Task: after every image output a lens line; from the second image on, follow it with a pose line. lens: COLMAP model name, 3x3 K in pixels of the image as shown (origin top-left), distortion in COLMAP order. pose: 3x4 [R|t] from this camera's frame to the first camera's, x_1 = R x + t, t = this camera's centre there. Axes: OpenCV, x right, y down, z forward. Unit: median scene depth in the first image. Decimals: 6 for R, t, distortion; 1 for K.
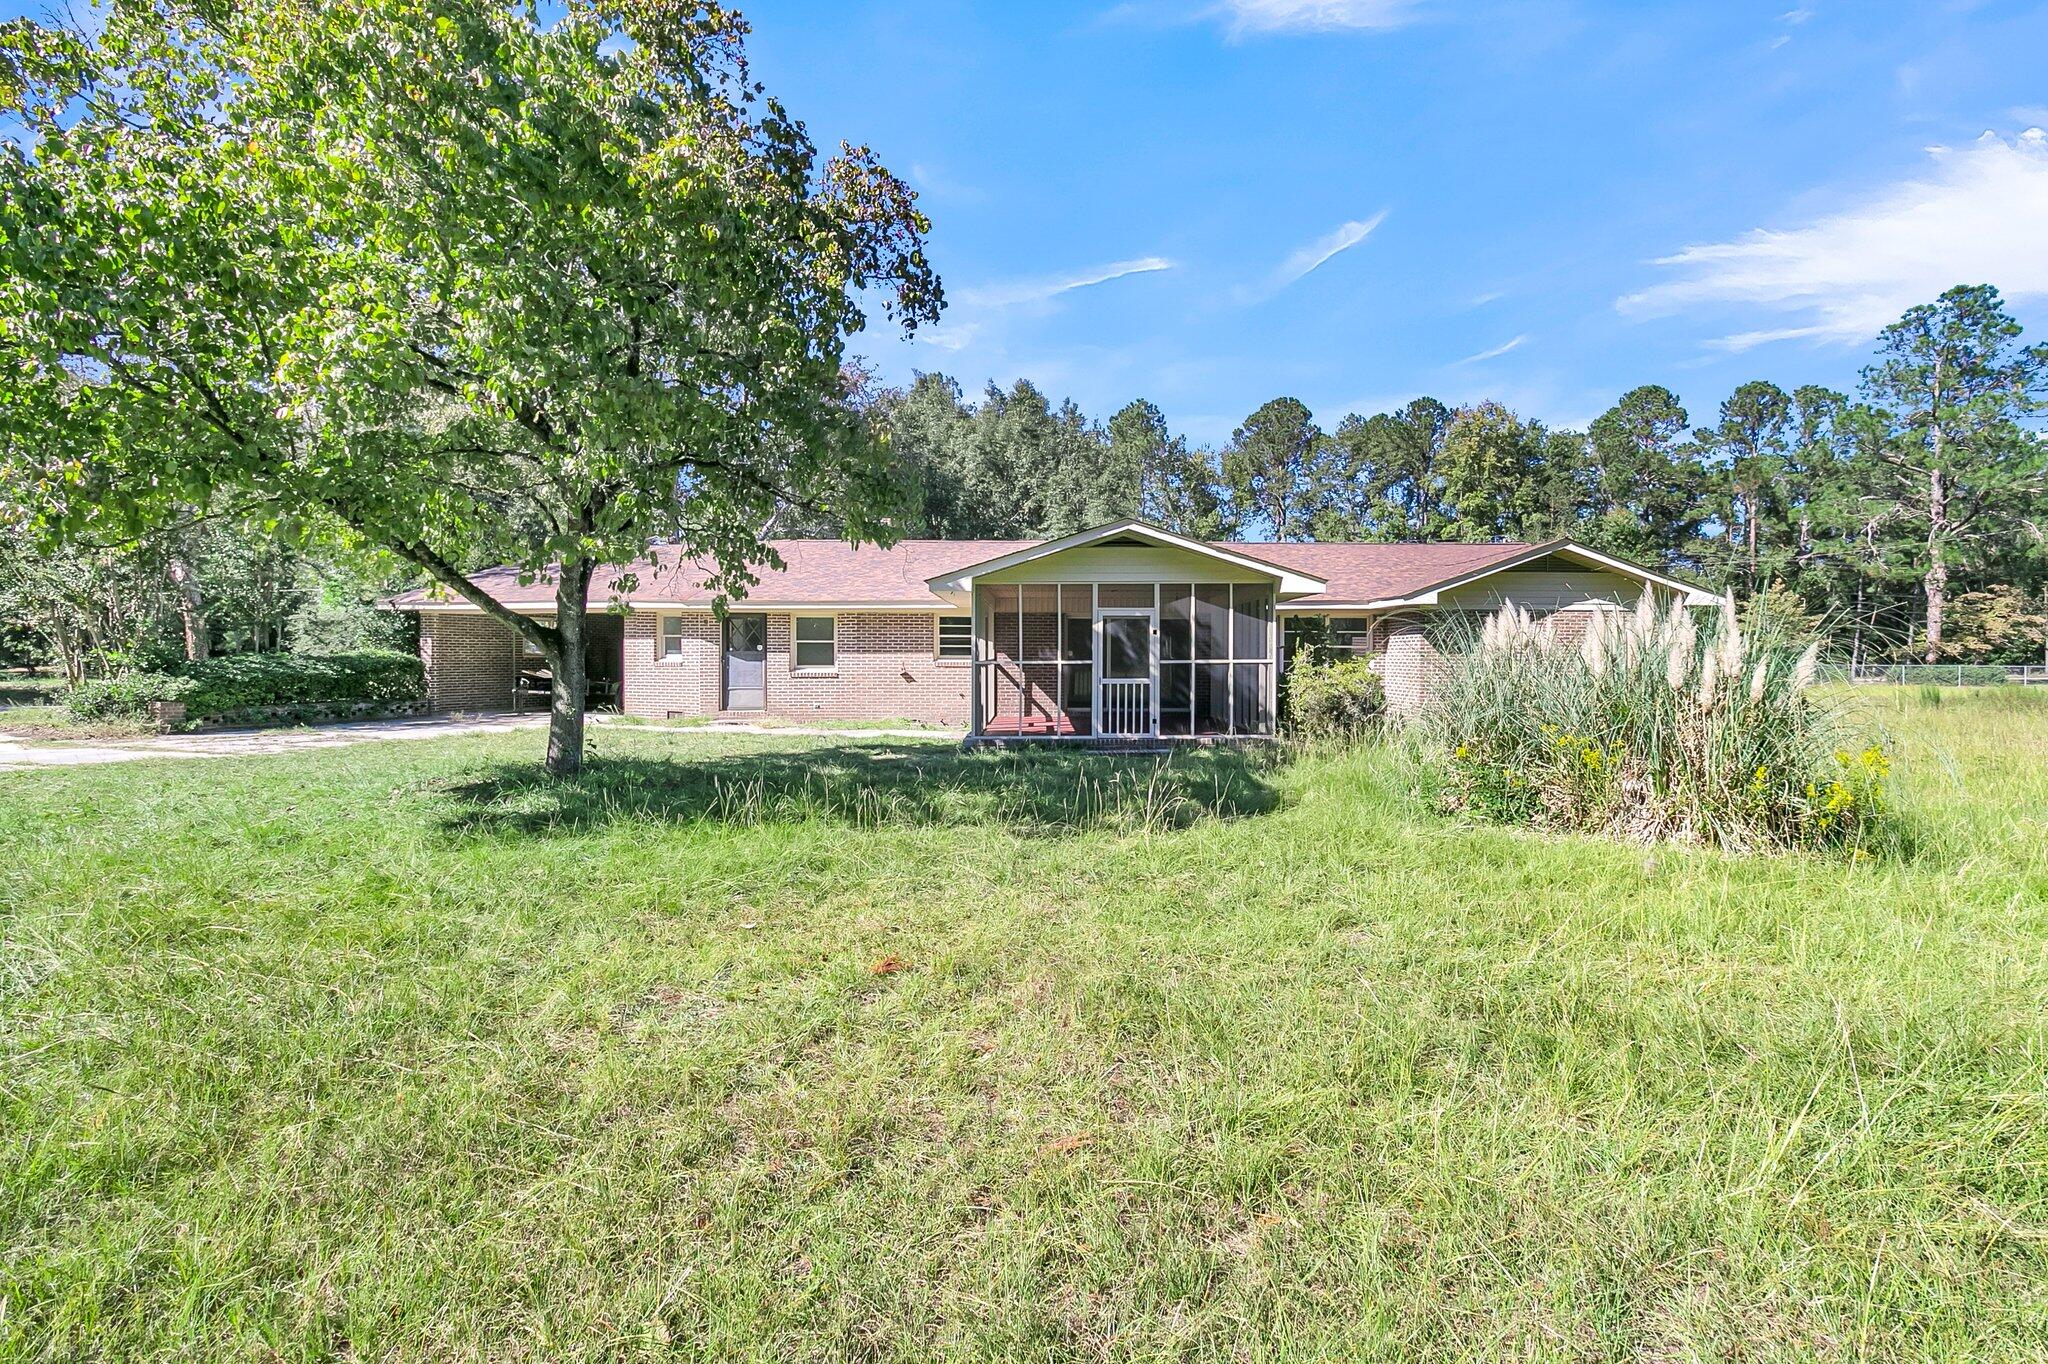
lens RADIAL K [[986.2, 0, 1028.2], [0, 986.2, 657.6], [0, 0, 1]] dist [0.004181, 0.001534]
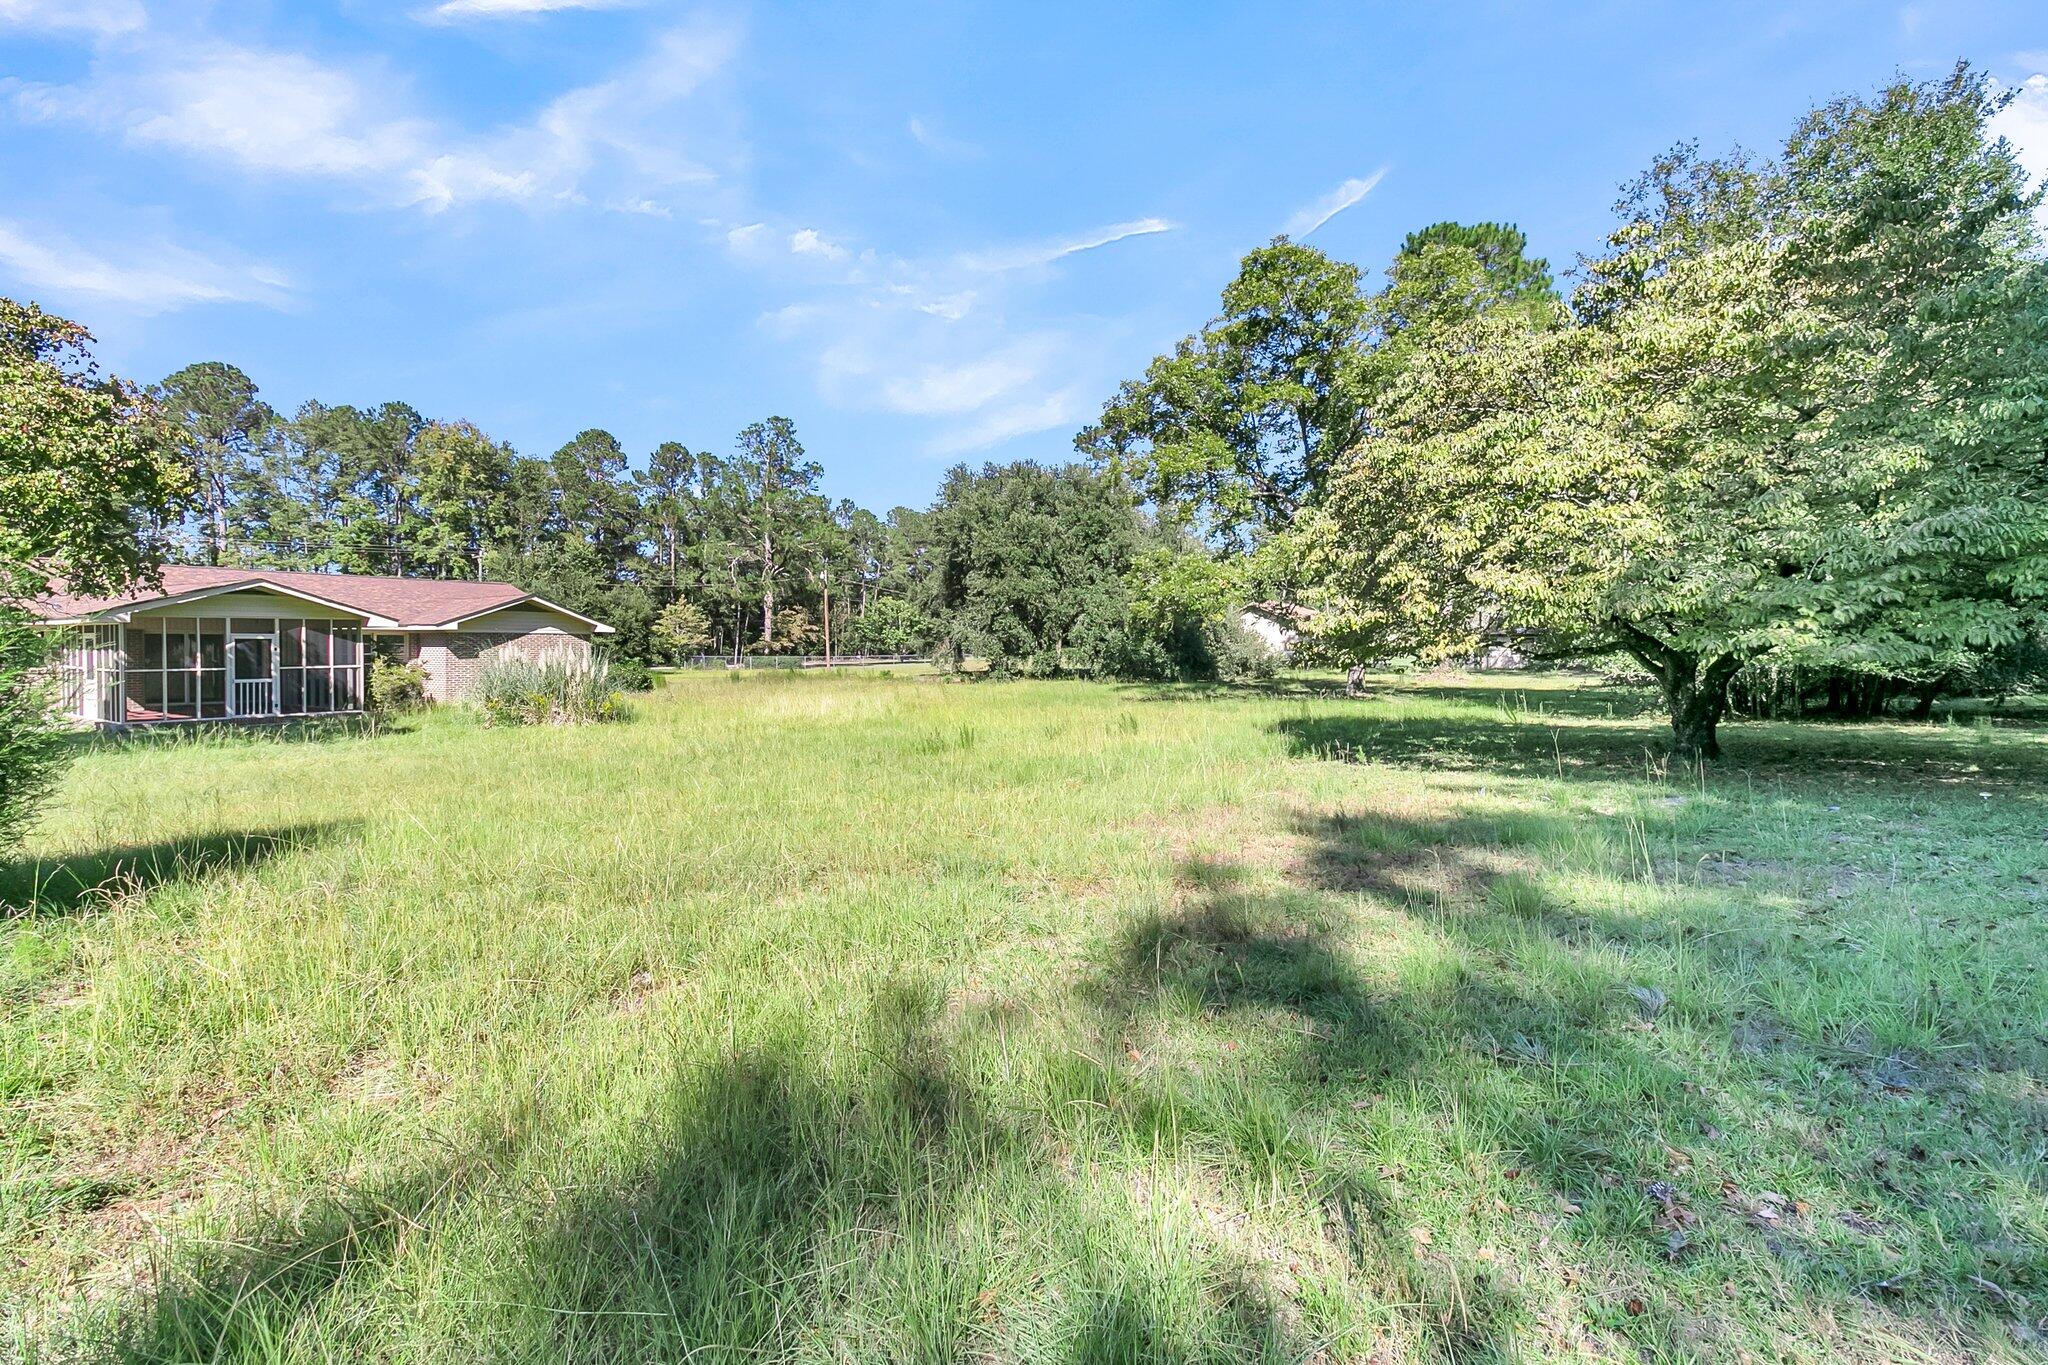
lens RADIAL K [[986.2, 0, 1028.2], [0, 986.2, 658.1], [0, 0, 1]] dist [0.004181, 0.001534]
pose [[0.571972, -0.011733, 0.820189, -0.113666], [0.003642, 0.999924, 0.011765, -0.006128], [-0.820265, -0.003742, 0.571972, -0.210590]]
